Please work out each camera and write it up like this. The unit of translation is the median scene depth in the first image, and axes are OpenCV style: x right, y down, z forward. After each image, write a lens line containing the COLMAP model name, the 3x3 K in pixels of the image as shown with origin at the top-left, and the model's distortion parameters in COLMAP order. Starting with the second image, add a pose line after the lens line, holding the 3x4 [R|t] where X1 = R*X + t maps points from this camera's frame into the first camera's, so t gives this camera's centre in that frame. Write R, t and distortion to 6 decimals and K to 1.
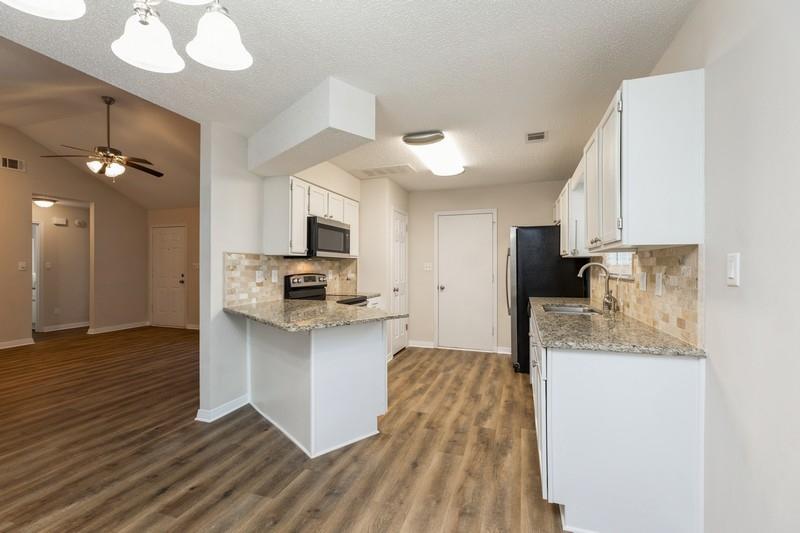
lens RADIAL K [[361.8, 0, 400.6], [0, 361.8, 263.3], [0, 0, 1]] dist [0.005822, -0.001429]
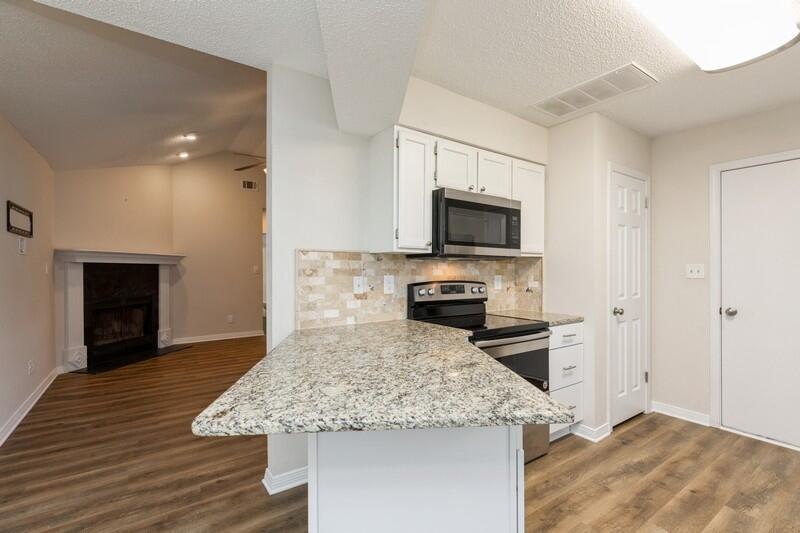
lens RADIAL K [[361.8, 0, 398.1], [0, 361.8, 268.8], [0, 0, 1]] dist [0.005822, -0.001429]
pose [[0.800735, -0.001766, -0.599016, 0.062038], [0.005085, 0.999980, 0.003850, 0.003268], [0.598997, -0.006129, 0.800728, 0.418695]]
